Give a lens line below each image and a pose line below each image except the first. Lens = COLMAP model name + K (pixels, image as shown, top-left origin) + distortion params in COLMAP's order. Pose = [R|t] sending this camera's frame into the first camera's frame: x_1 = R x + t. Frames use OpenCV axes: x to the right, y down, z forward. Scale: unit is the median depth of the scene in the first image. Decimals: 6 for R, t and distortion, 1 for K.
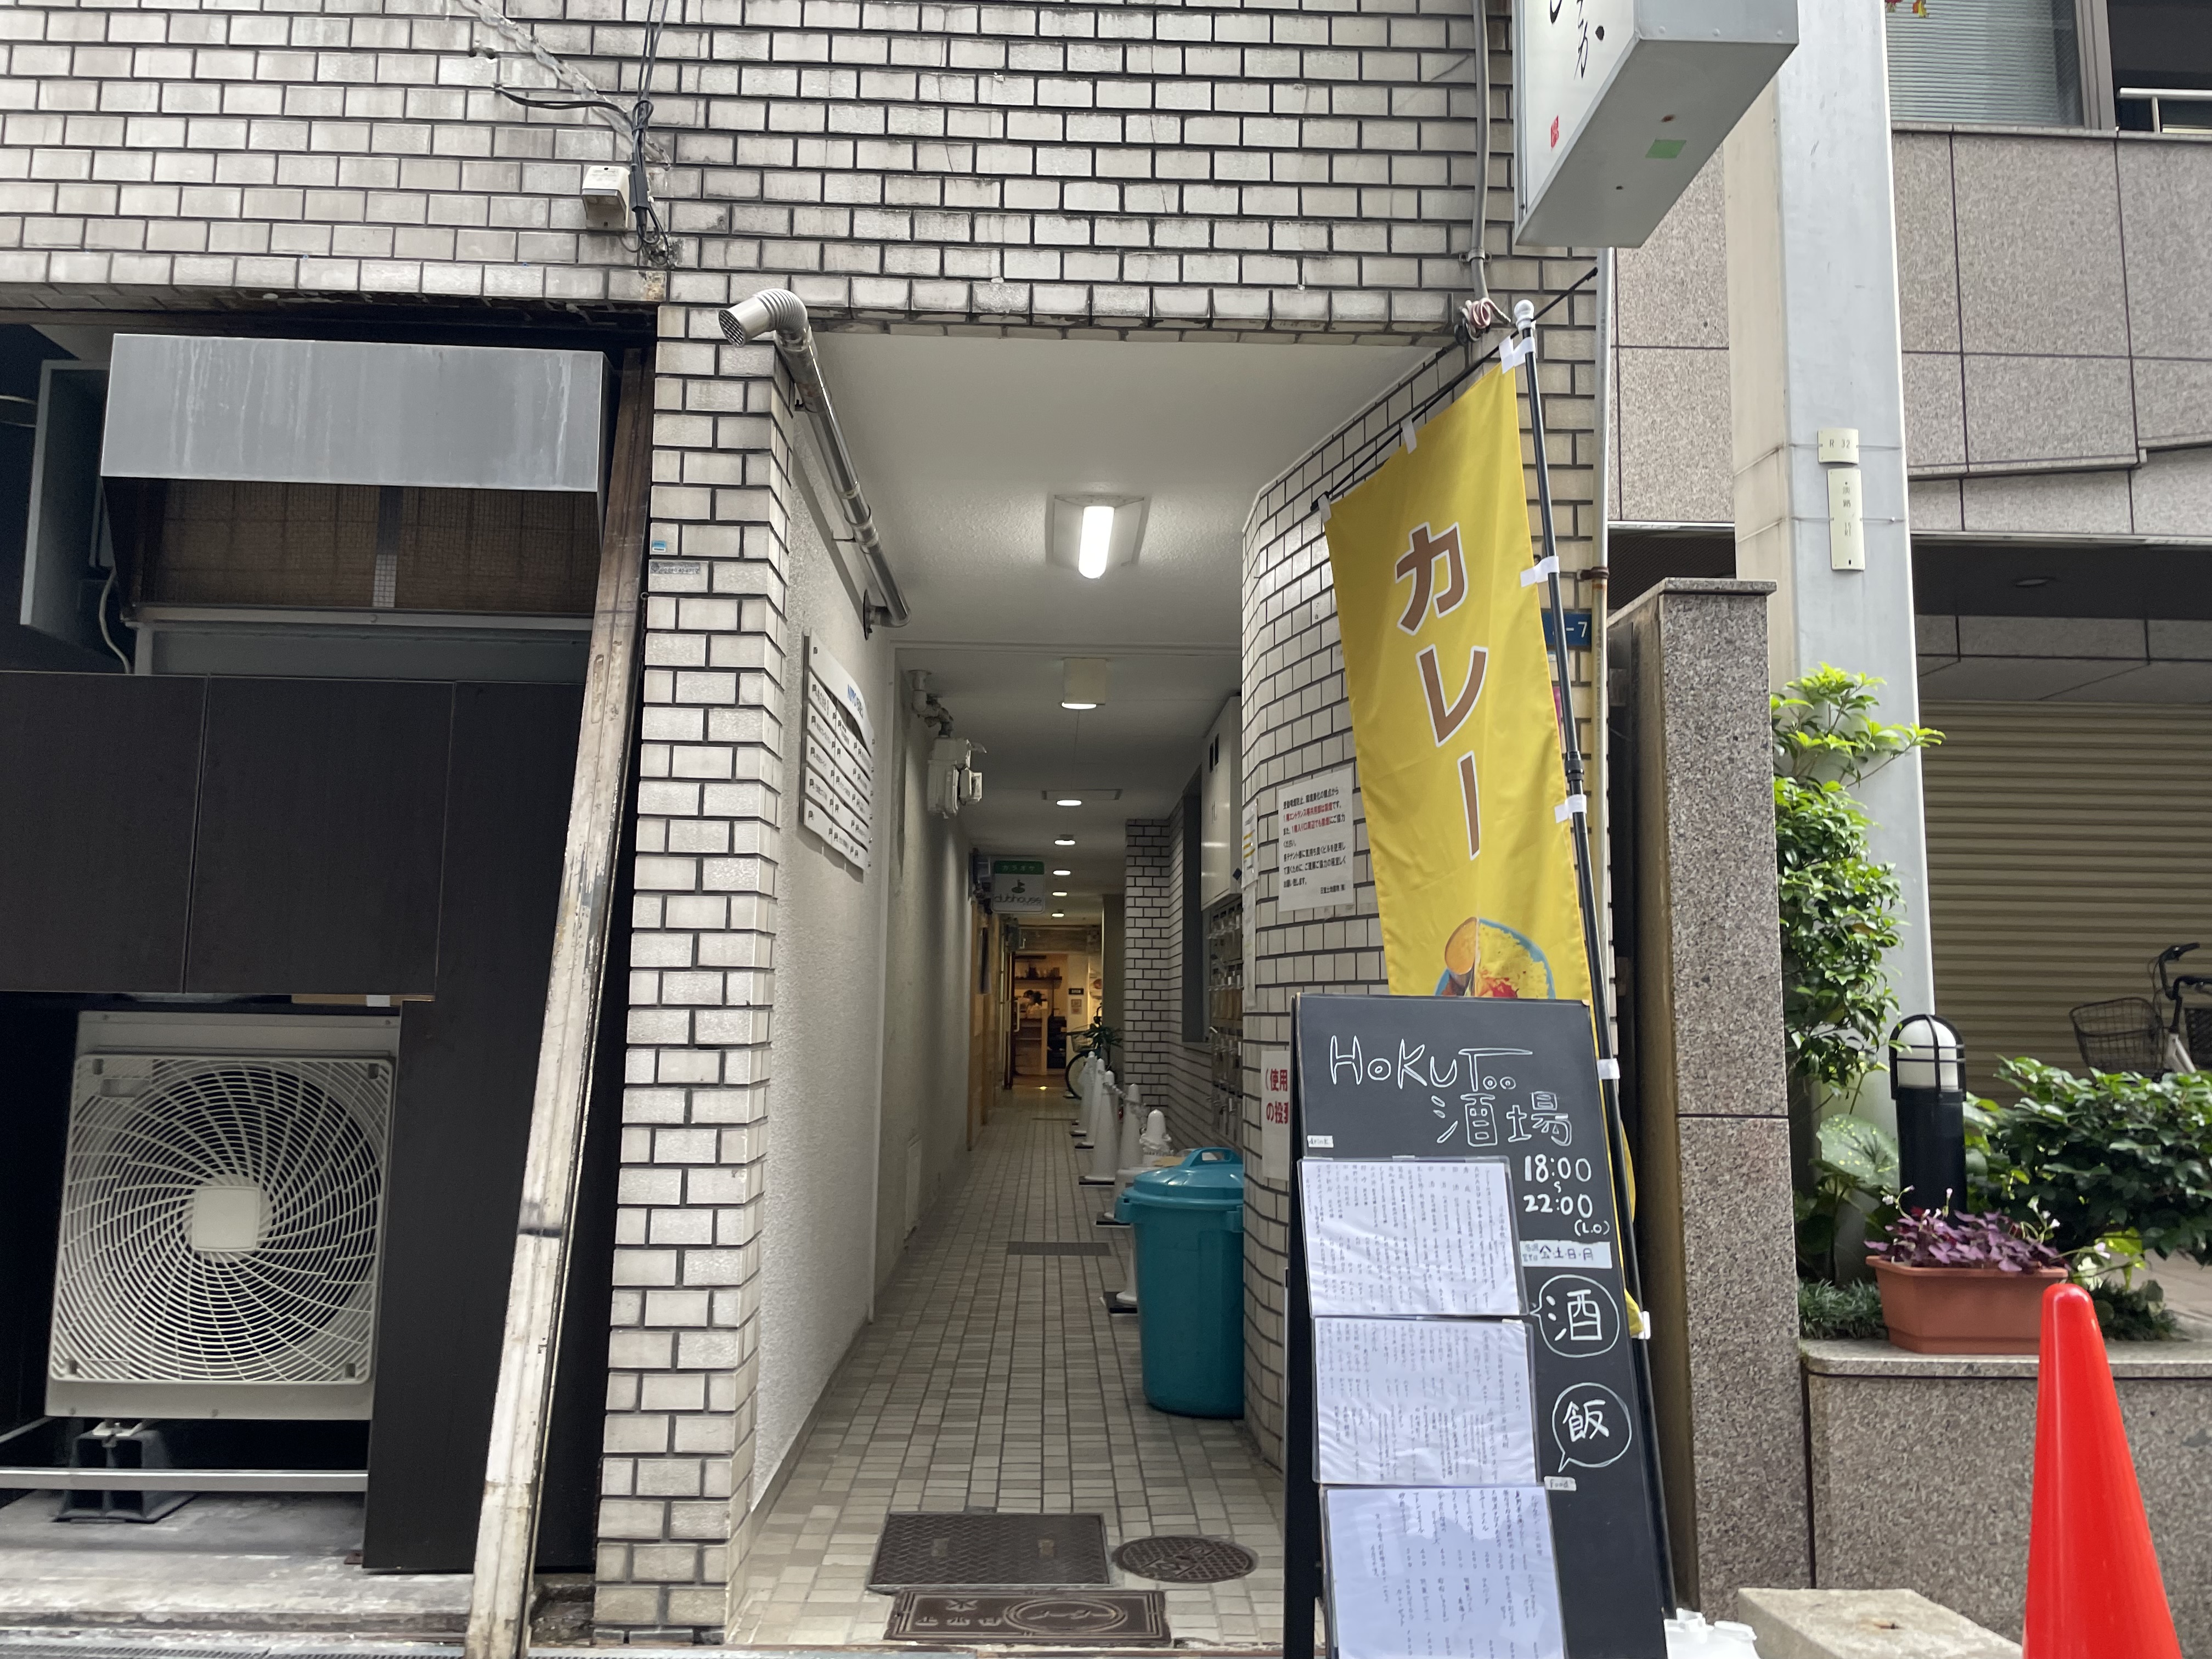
lens RADIAL K [[1658.0, 0, 1098.3], [0, 1658.0, 837.4], [0, 0, 1]] dist [0.025756, -0.013474]
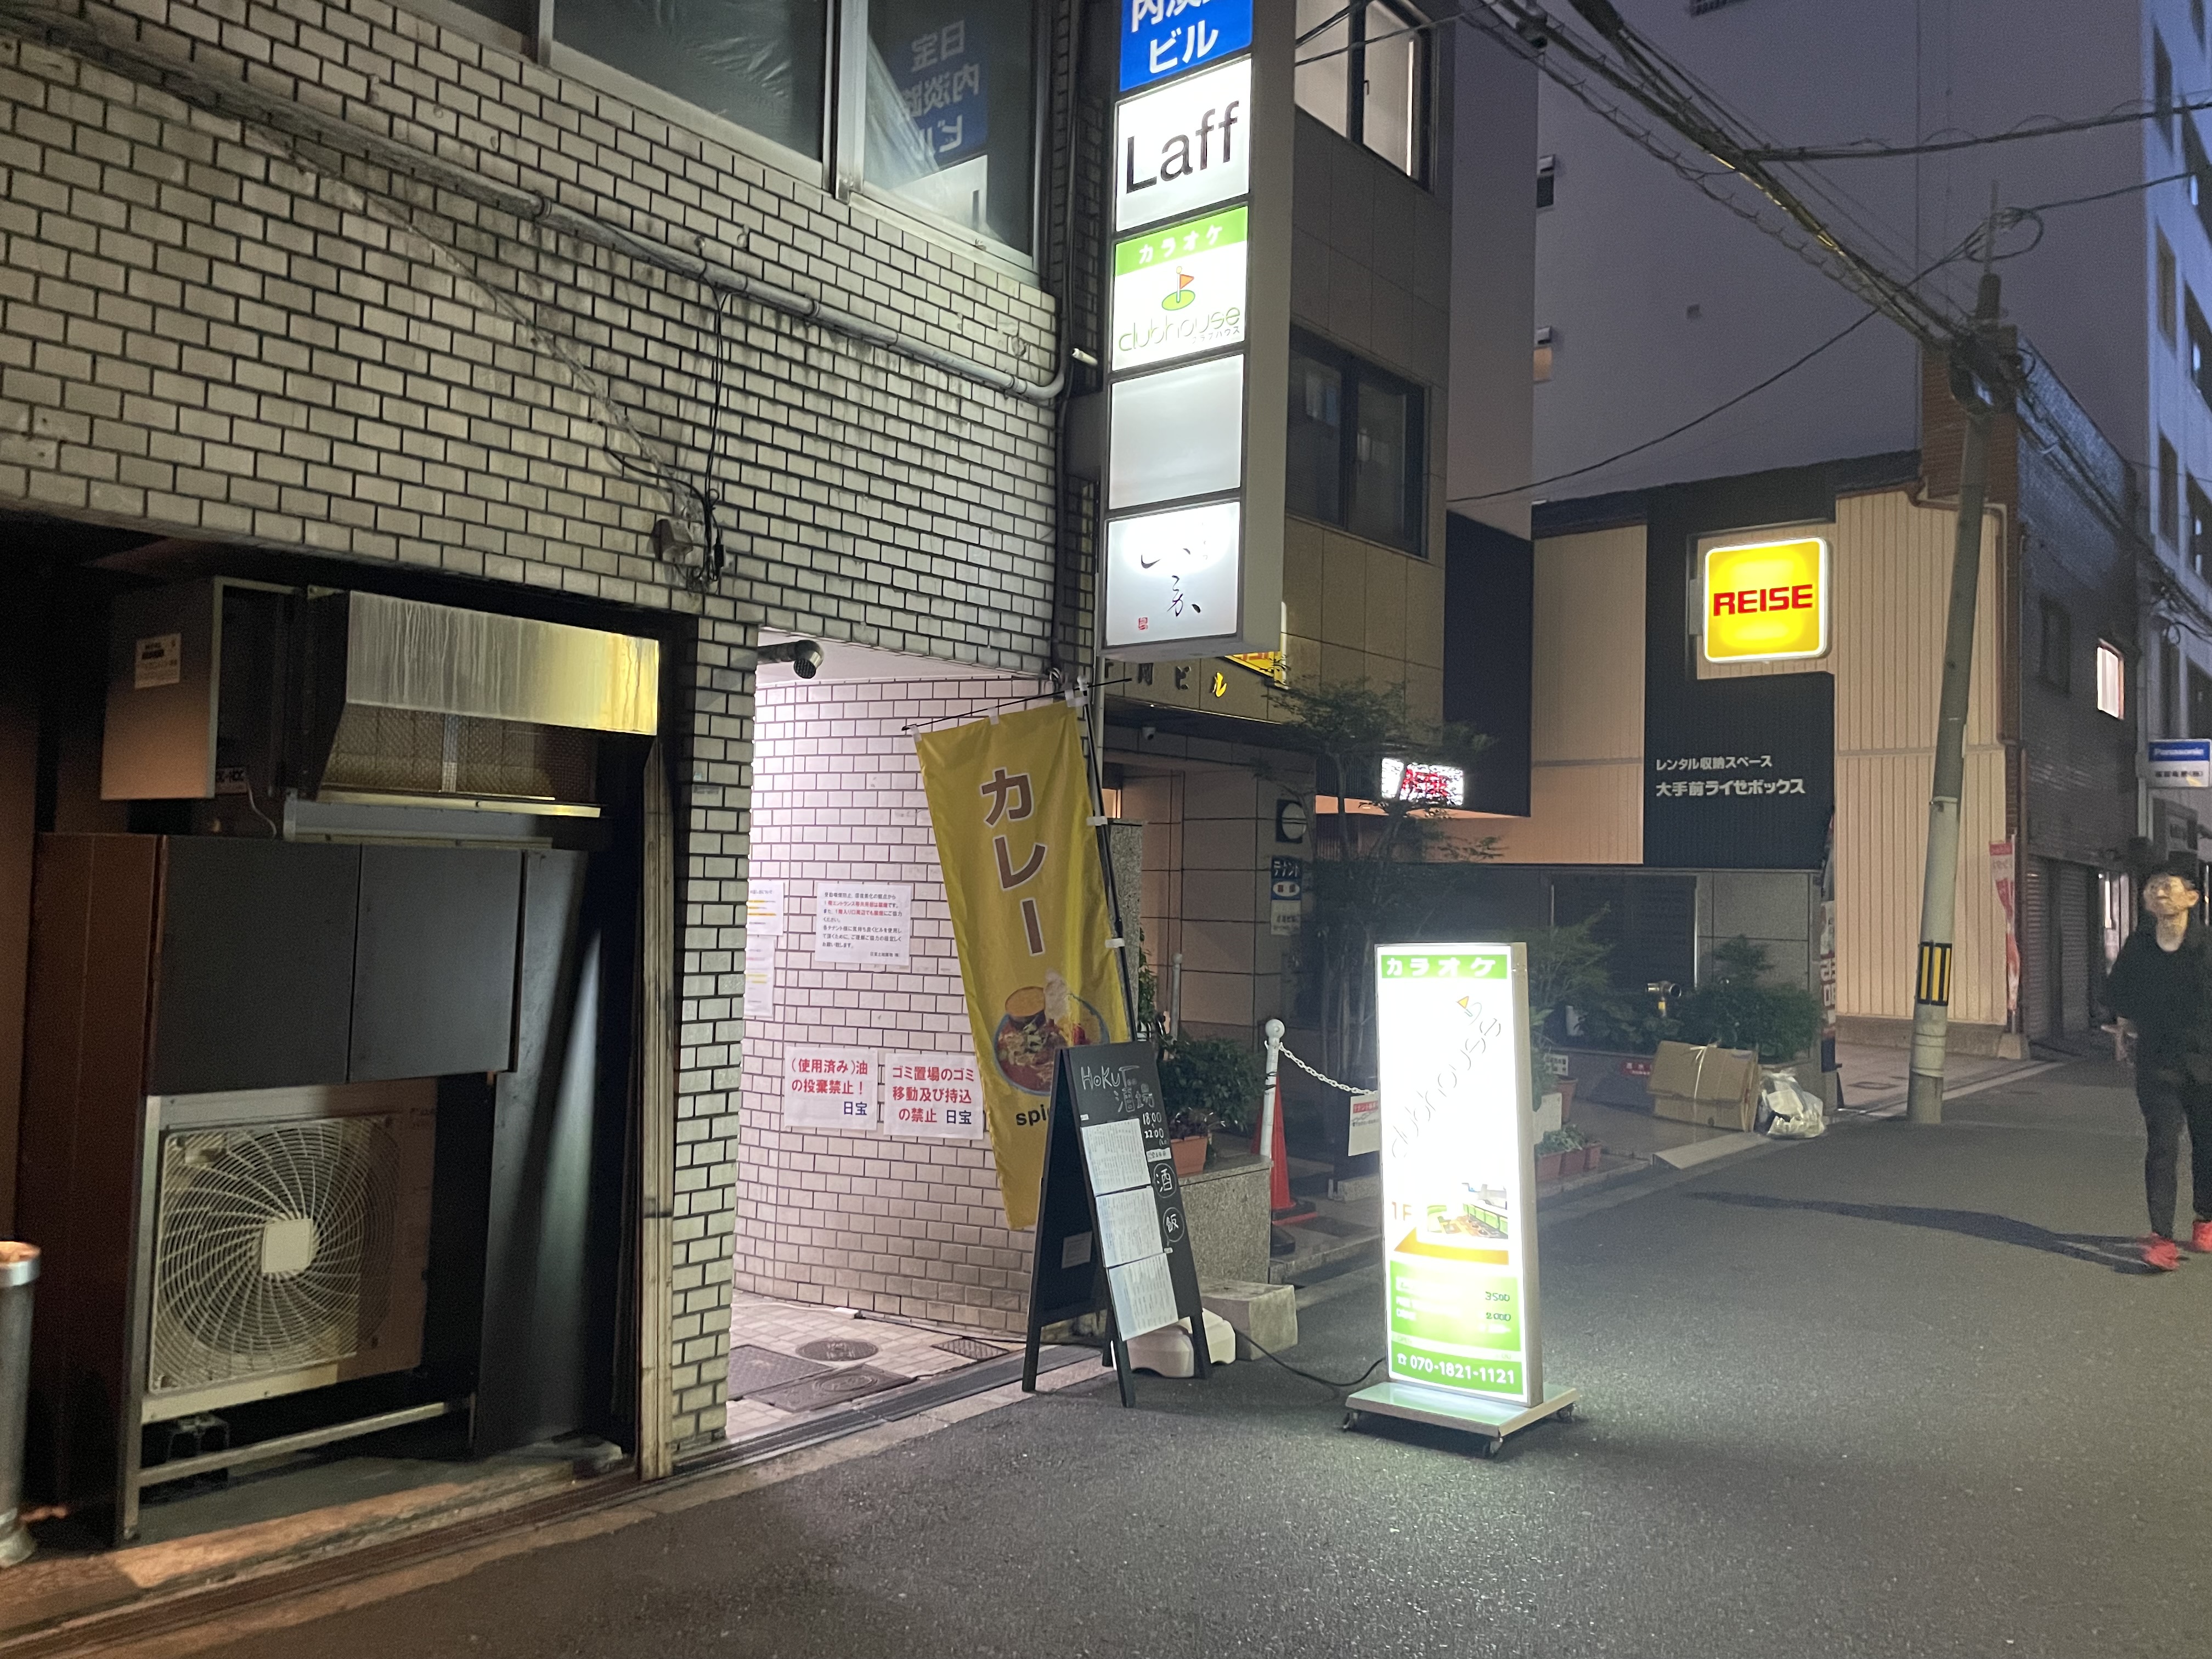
lens RADIAL K [[1658.0, 0, 1109.2], [0, 1658.0, 817.9], [0, 0, 1]] dist [0.025756, -0.013474]
pose [[0.655005, 0.029649, 0.755042, -1.161421], [-0.099652, 0.993892, 0.047420, -0.242678], [-0.749024, -0.106302, 0.653959, -0.311915]]
